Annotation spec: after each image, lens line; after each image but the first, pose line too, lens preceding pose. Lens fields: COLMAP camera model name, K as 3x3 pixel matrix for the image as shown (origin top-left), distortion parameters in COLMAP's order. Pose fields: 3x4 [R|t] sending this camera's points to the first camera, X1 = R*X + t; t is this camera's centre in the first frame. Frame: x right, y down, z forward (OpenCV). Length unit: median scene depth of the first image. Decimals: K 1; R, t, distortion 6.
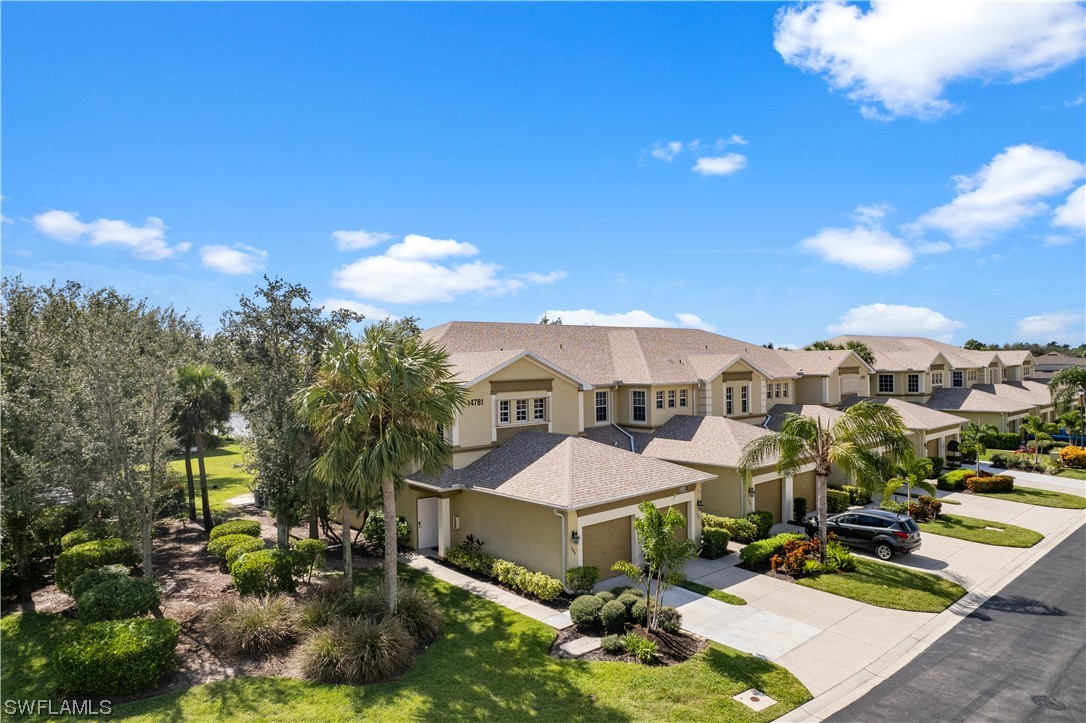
lens RADIAL K [[678.4, 0, 550.6], [0, 678.4, 374.6], [0, 0, 1]] dist [-0.074364, 0.062229]
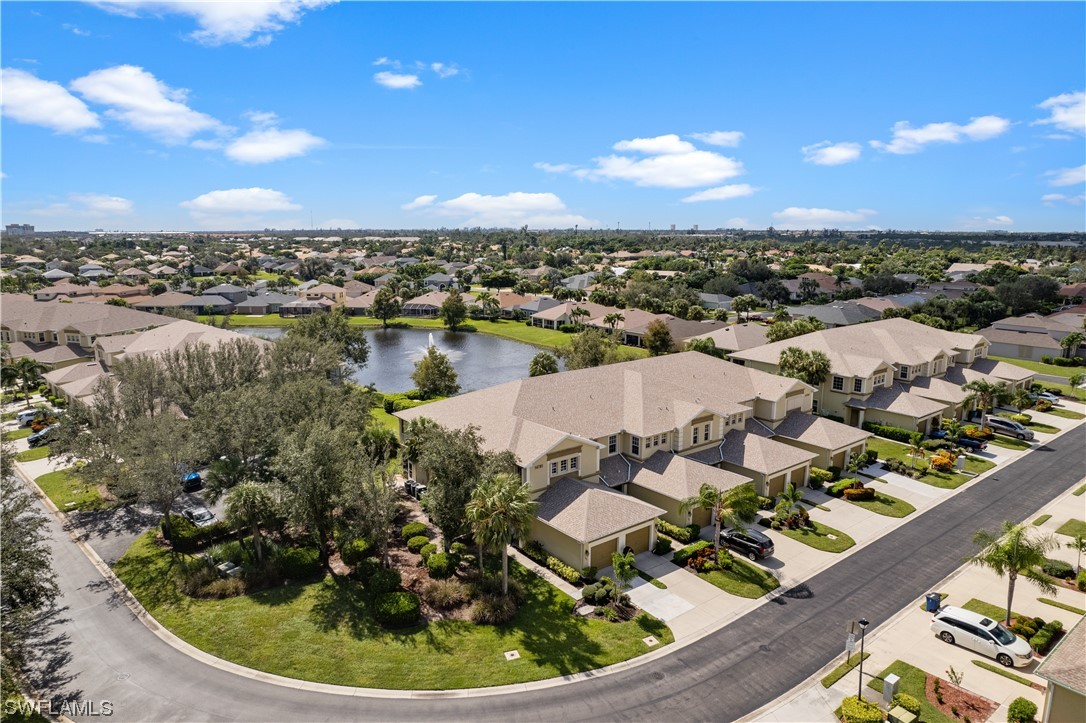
lens RADIAL K [[678.4, 0, 550.6], [0, 678.4, 374.6], [0, 0, 1]] dist [-0.074364, 0.062229]
pose [[0.997437, 0.031486, -0.064247, 0.039998], [-0.017666, 0.978539, 0.205304, -0.724116], [0.069332, -0.203643, 0.976587, -0.932440]]
